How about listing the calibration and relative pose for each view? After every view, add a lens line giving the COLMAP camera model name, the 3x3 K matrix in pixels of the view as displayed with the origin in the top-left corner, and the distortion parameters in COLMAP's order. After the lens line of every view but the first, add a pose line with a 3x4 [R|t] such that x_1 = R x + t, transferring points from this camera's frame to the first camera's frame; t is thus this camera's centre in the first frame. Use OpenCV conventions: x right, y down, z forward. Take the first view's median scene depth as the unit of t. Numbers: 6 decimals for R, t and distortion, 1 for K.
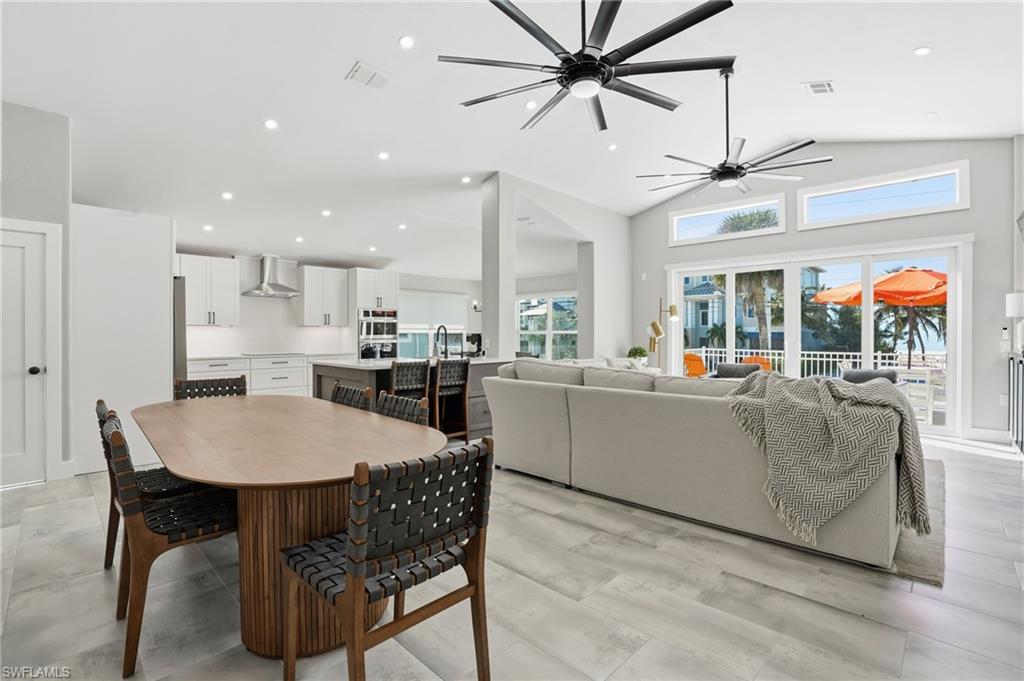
lens RADIAL K [[467.1, 0, 512.0], [0, 467.1, 340.5], [0, 0, 1]] dist [-0.067075, 0.022116]
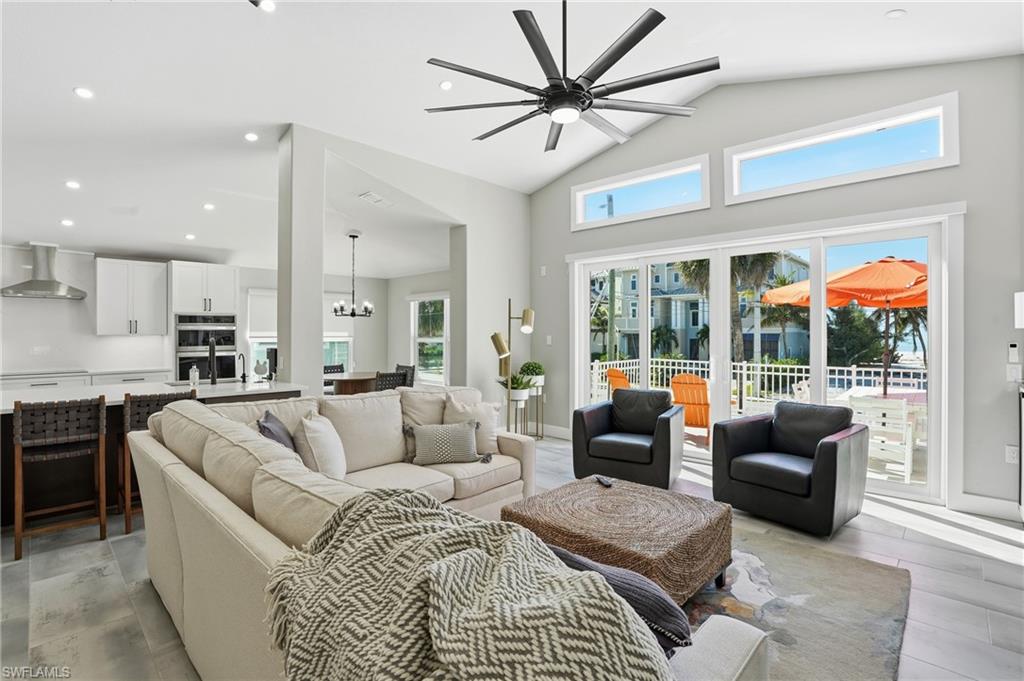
lens RADIAL K [[474.8, 0, 512.8], [0, 474.8, 338.5], [0, 0, 1]] dist [-0.068738, 0.023970]
pose [[0.999996, -0.000027, 0.002775, 0.247314], [0.000039, 0.999991, -0.004209, -0.022828], [-0.002775, 0.004209, 0.999987, 0.223951]]
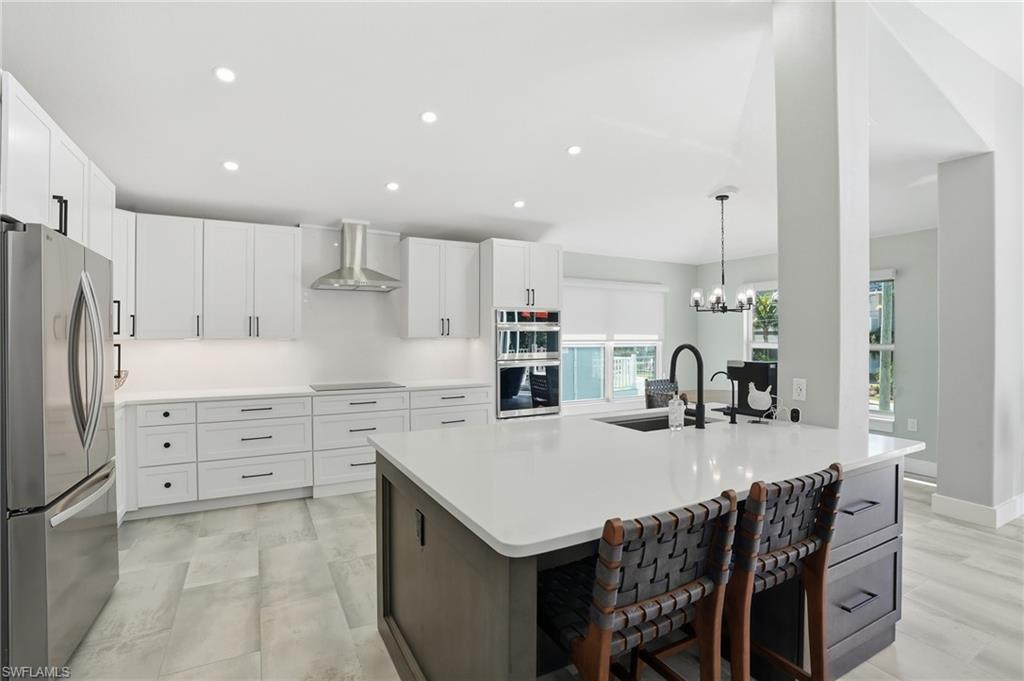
lens RADIAL K [[474.8, 0, 512.8], [0, 474.8, 338.5], [0, 0, 1]] dist [-0.068738, 0.023970]
pose [[0.955452, 0.003588, -0.295123, -0.137019], [-0.006635, 0.999935, -0.009321, -0.025817], [0.295070, 0.010864, 0.955414, 0.446167]]
